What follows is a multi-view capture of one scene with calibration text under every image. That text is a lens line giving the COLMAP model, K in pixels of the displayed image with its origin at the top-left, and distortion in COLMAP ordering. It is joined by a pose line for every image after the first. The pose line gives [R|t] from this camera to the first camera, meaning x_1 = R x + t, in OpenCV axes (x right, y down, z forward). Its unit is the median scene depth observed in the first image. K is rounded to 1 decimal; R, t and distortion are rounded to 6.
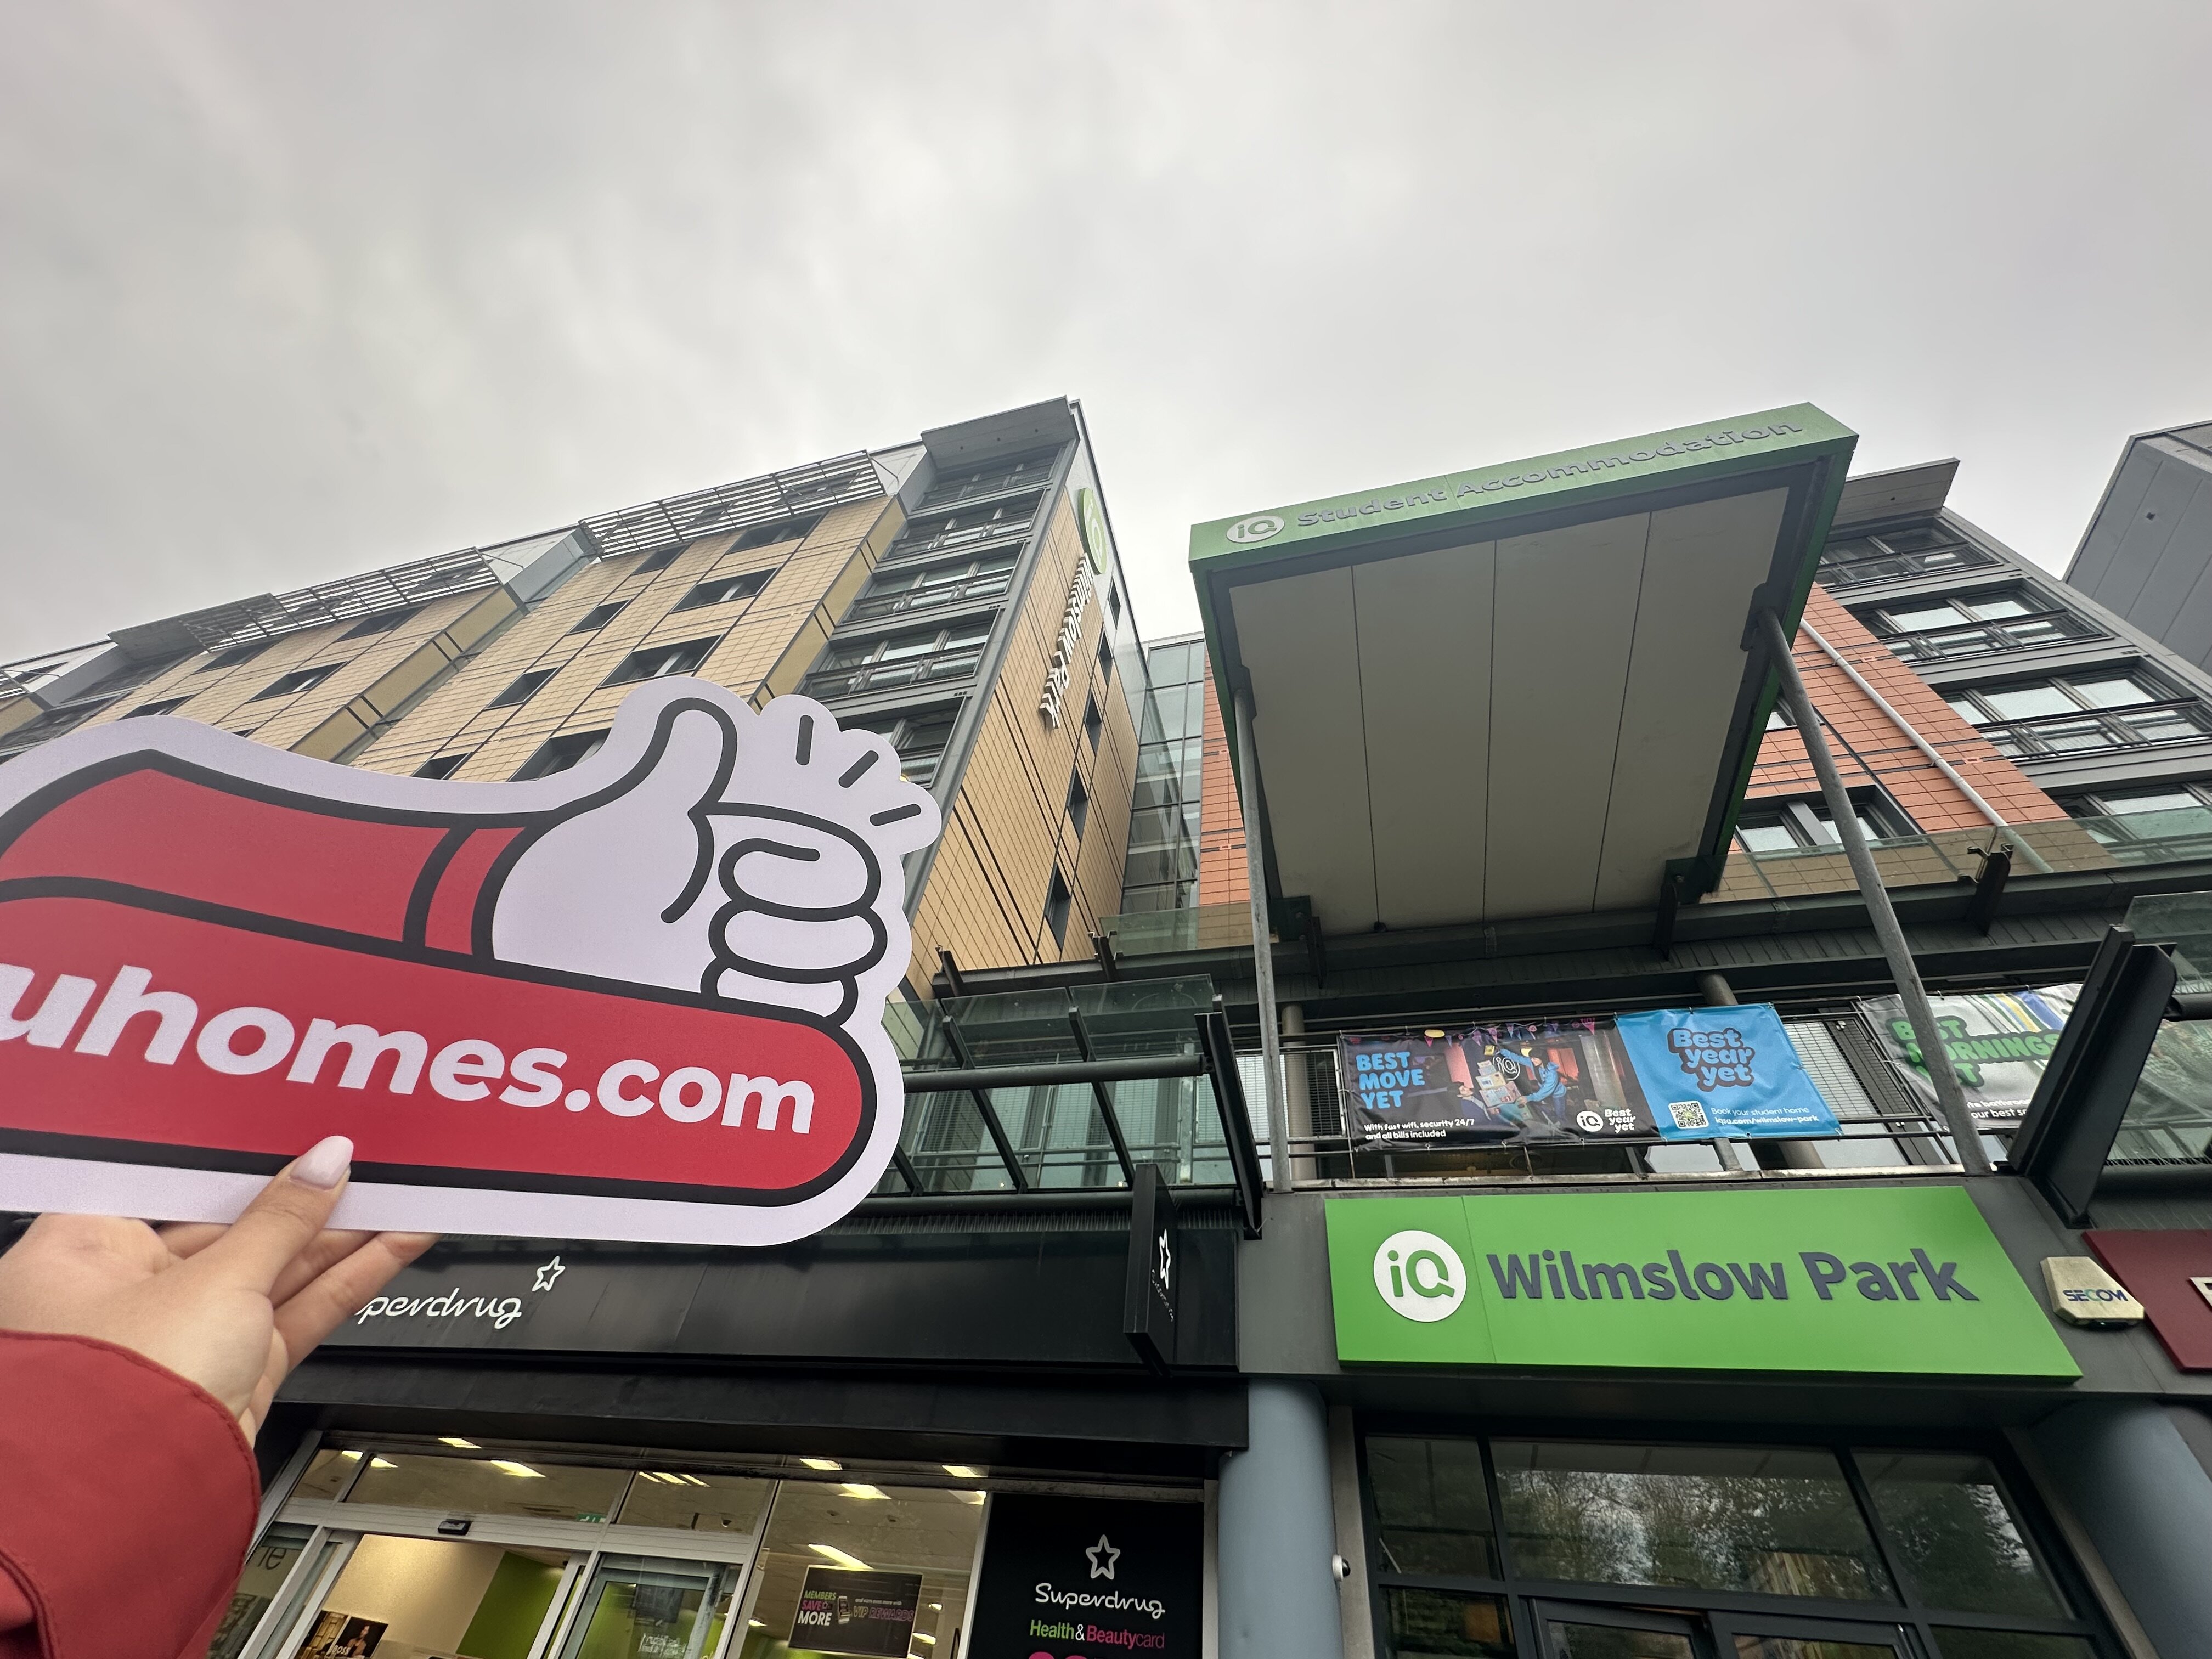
lens RADIAL K [[881.7, 0, 1106.0], [0, 881.7, 829.5], [0, 0, 1]] dist [-0.000998, -0.000397]
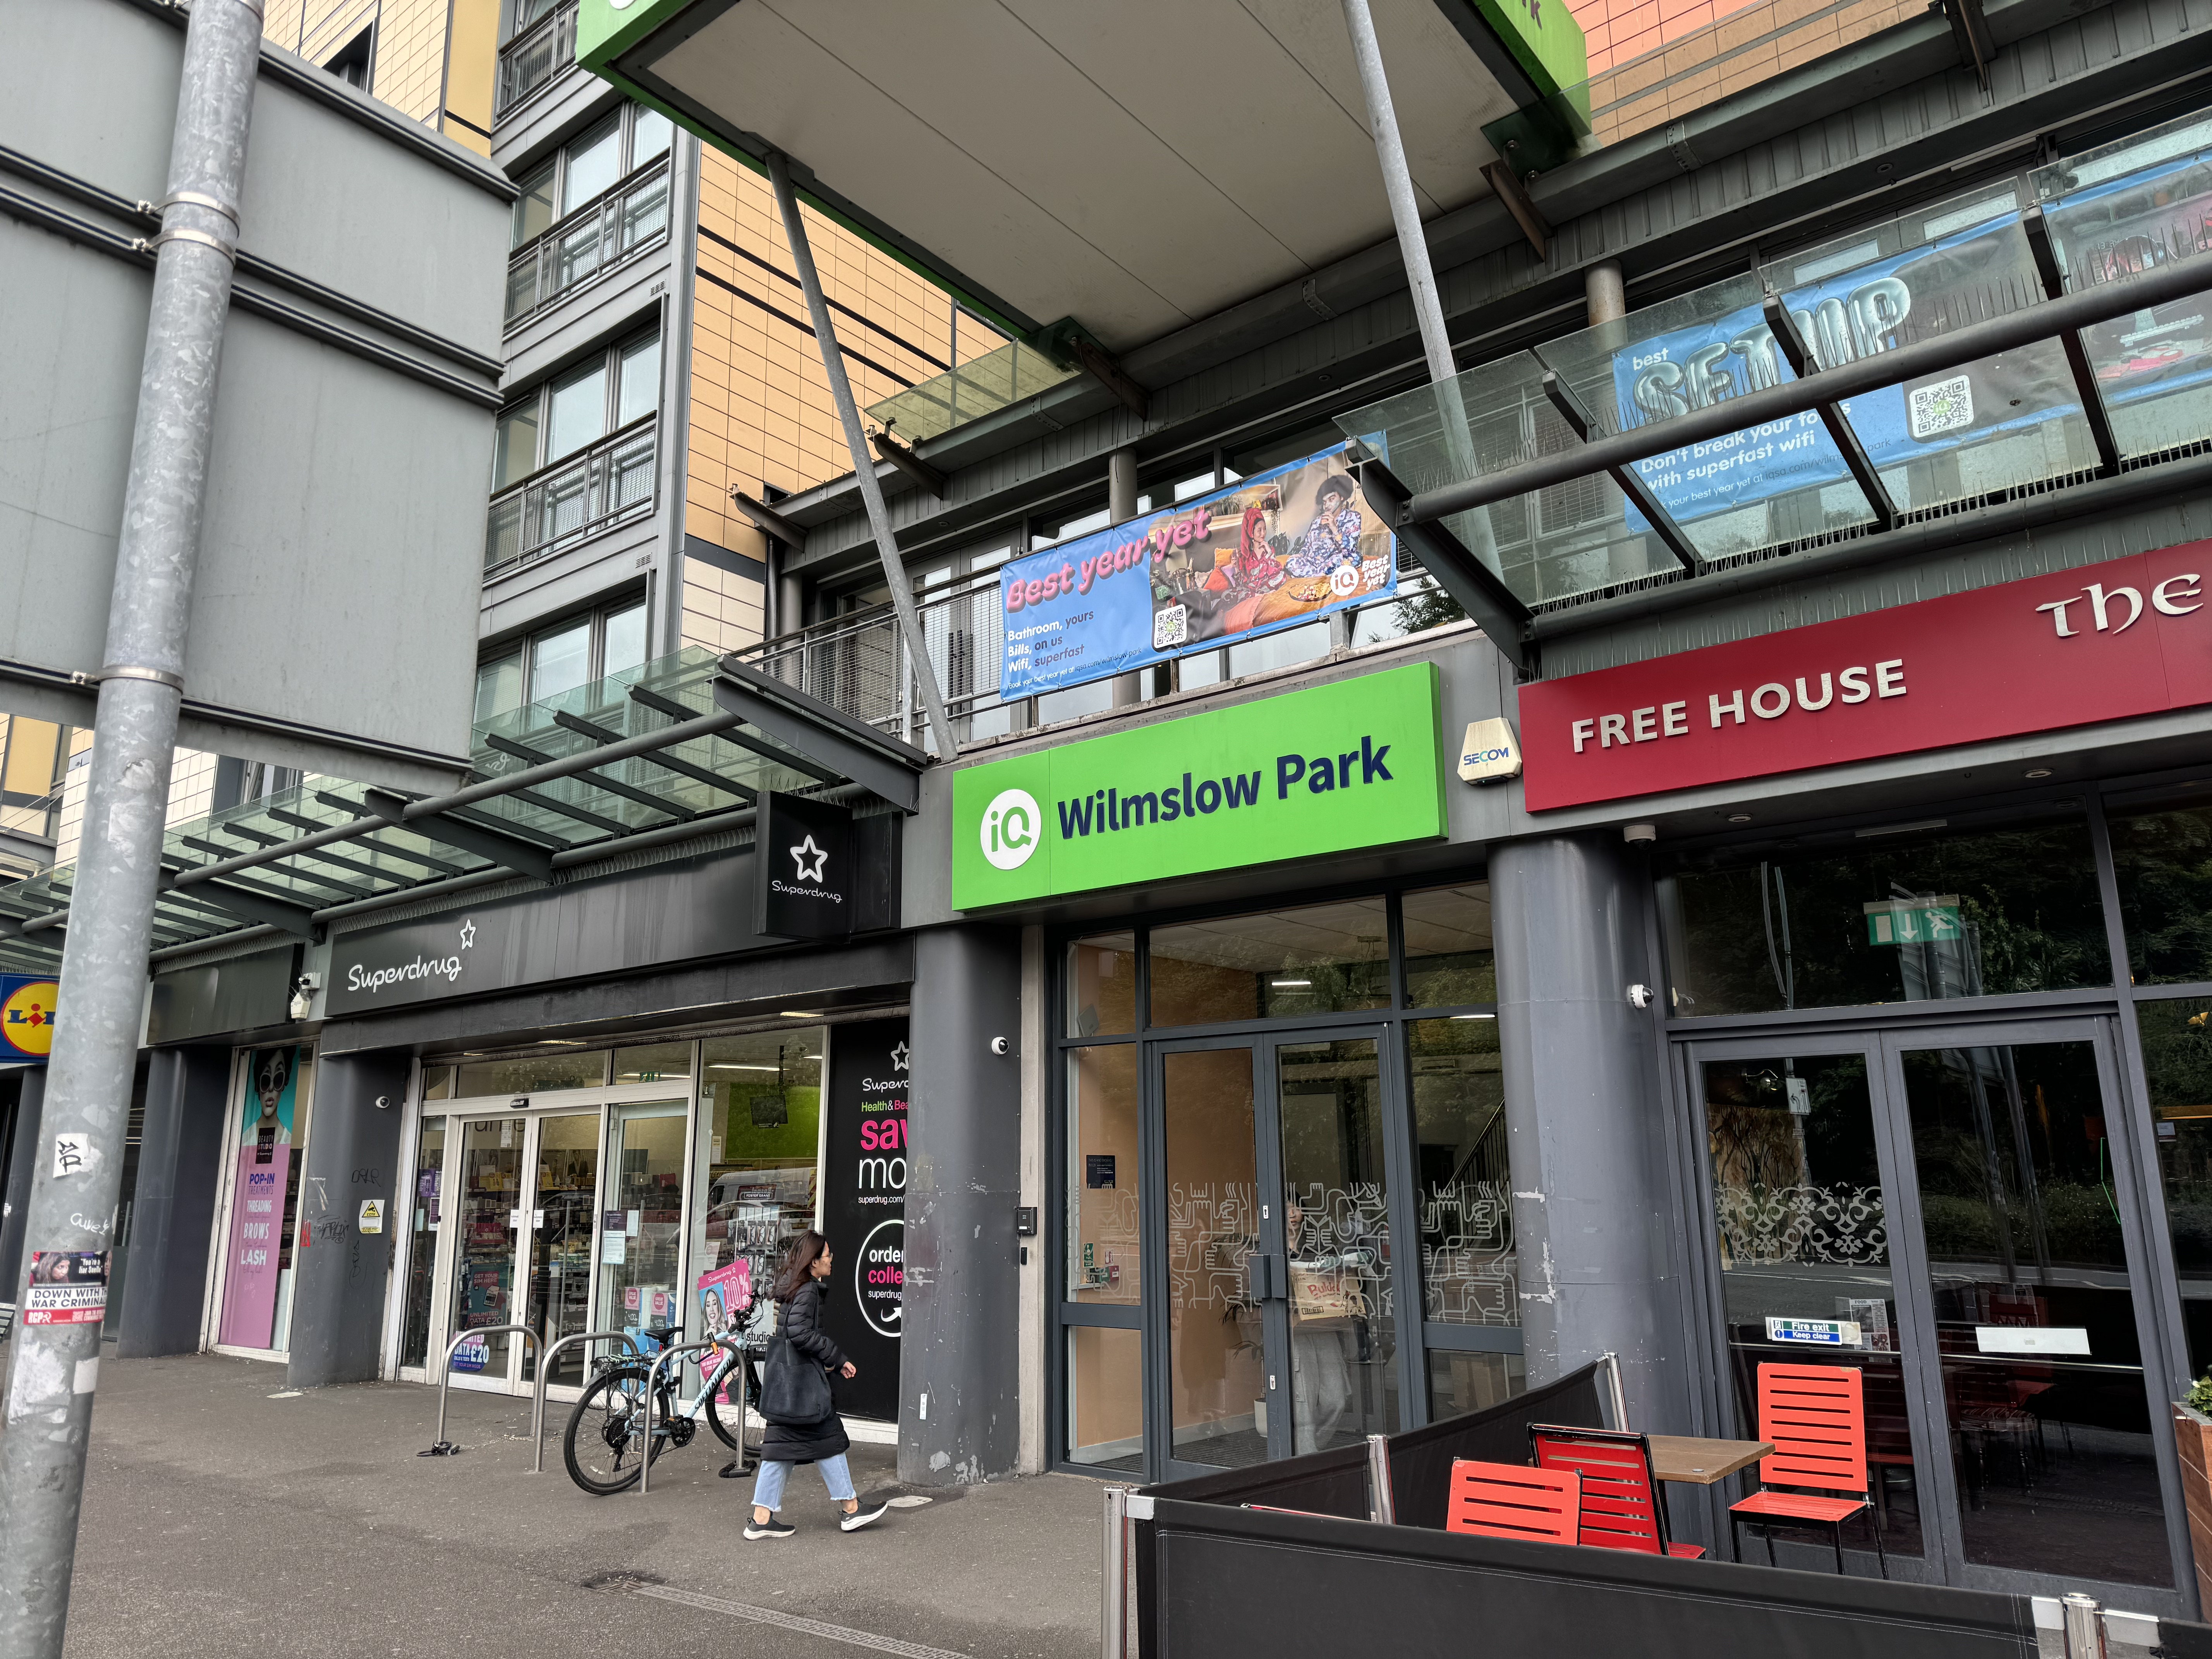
lens RADIAL K [[1532.6, 0, 1098.5], [0, 1532.6, 833.5], [0, 0, 1]] dist [0.166248, -0.310444]
pose [[0.904622, -0.195326, -0.378822, 1.060534], [0.374891, 0.787494, 0.489194, -0.333365], [0.202768, -0.584553, 0.785610, -0.410907]]
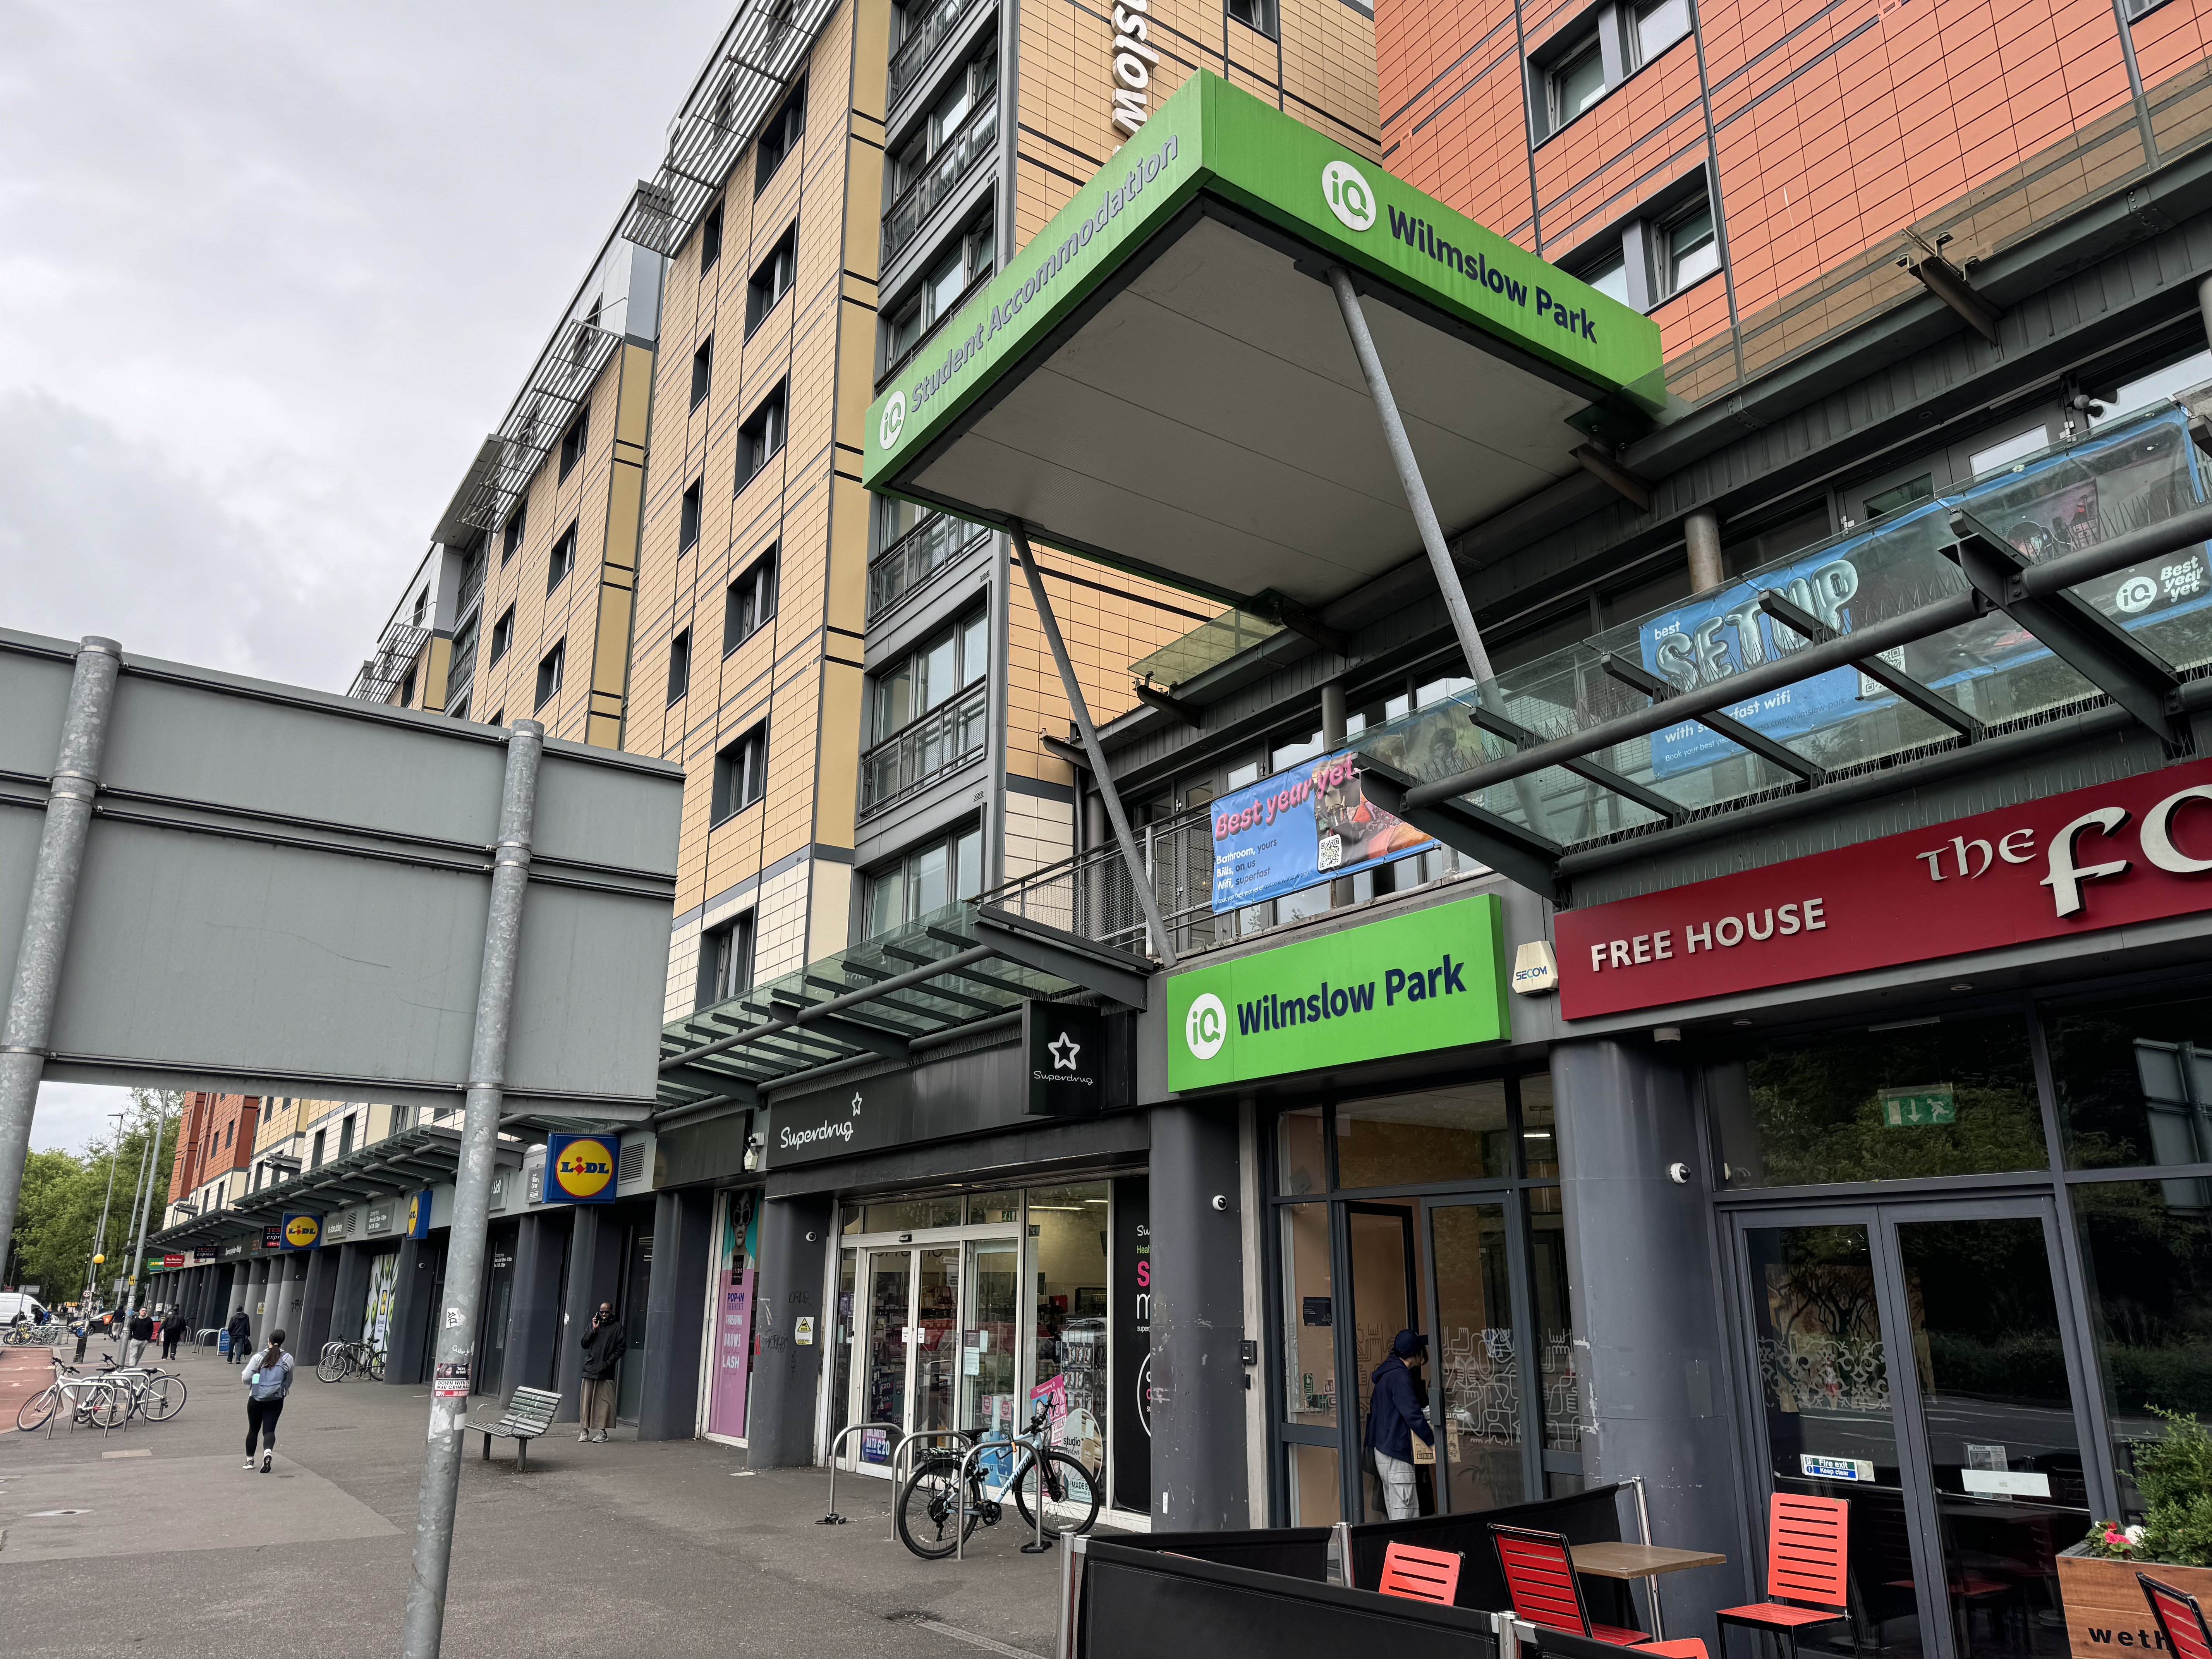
lens RADIAL K [[1535.6, 0, 1066.1], [0, 1535.6, 837.9], [0, 0, 1]] dist [0.171944, -0.287932]
pose [[0.732027, -0.282344, -0.620015, 1.581538], [0.547918, 0.784841, 0.289501, -0.467297], [0.404874, -0.551640, 0.729226, -0.577358]]
